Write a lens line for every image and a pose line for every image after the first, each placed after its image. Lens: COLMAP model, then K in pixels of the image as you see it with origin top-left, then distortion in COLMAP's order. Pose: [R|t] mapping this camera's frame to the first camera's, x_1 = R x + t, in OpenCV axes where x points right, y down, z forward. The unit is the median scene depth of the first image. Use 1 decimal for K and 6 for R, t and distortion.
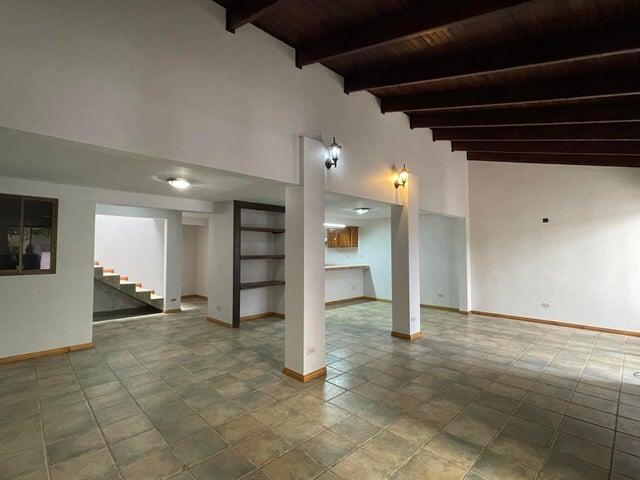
lens RADIAL K [[310.2, 0, 324.6], [0, 310.2, 240.9], [0, 0, 1]] dist [-0.003157, -0.000002]
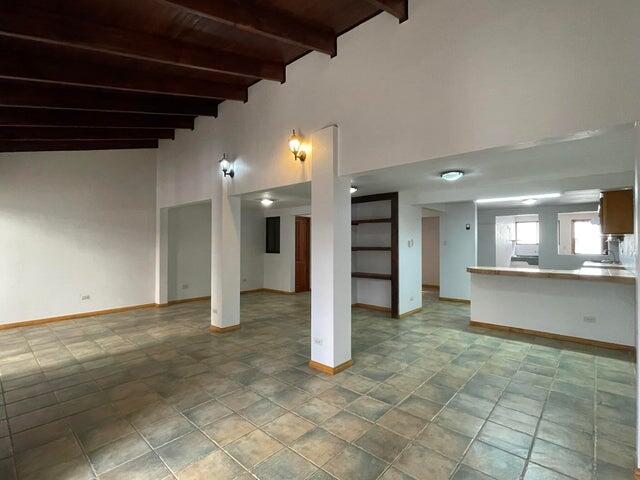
lens RADIAL K [[310.2, 0, 317.8], [0, 310.2, 239.6], [0, 0, 1]] dist [-0.003157, -0.000002]
pose [[0.044648, -0.005155, -0.998989, 0.851494], [0.033545, 0.999431, -0.003658, 0.021984], [0.998439, -0.033348, 0.044795, 0.843323]]
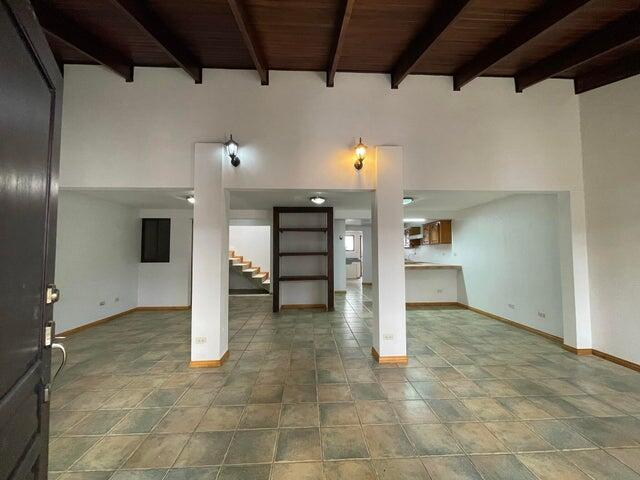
lens RADIAL K [[260.6, 0, 321.5], [0, 260.6, 240.7], [0, 0, 1]] dist [-0.000998, 0.000853]
pose [[0.741042, -0.026787, -0.670924, 0.517864], [0.025542, 0.999605, -0.011699, 0.018389], [0.670973, -0.008467, 0.741433, 0.362541]]
